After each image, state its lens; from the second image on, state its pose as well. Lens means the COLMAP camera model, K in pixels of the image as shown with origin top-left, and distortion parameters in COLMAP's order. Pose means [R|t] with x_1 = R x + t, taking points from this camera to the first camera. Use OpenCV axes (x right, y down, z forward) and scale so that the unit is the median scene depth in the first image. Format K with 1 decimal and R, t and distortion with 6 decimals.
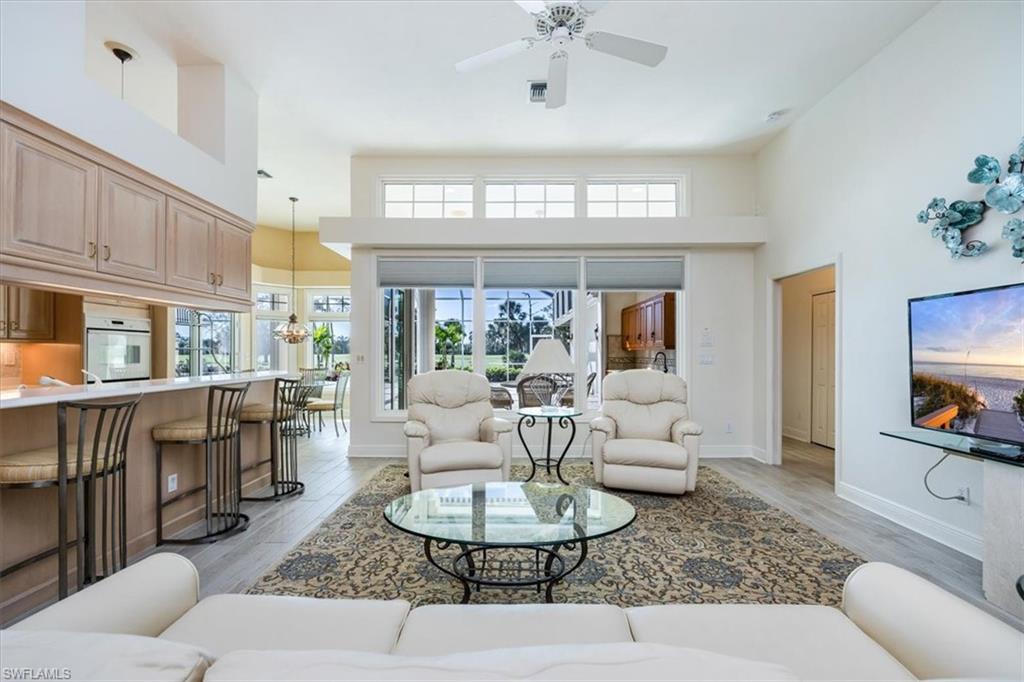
lens RADIAL K [[423.5, 0, 512.0], [0, 423.5, 341.0], [0, 0, 1]] dist [0.001033, 0.000222]
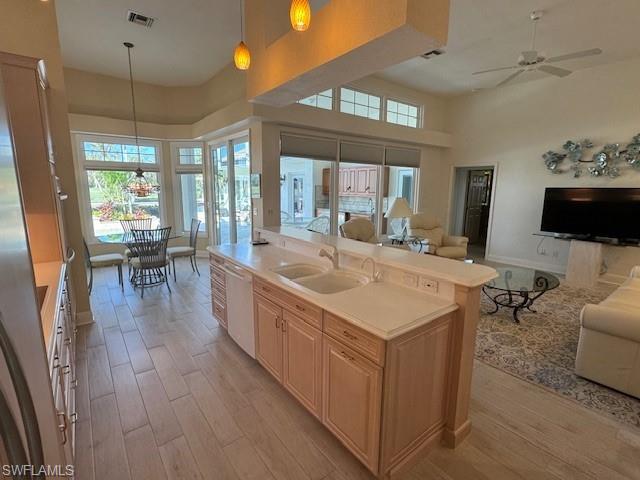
lens RADIAL K [[307.6, 0, 320.0], [0, 307.6, 240.0], [0, 0, 1]] dist [-0.001830, -0.000442]
pose [[0.778682, -0.101533, 0.619149, -0.843374], [-0.023287, 0.981462, 0.190235, -0.059848], [-0.626987, -0.162551, 0.761882, 0.174982]]
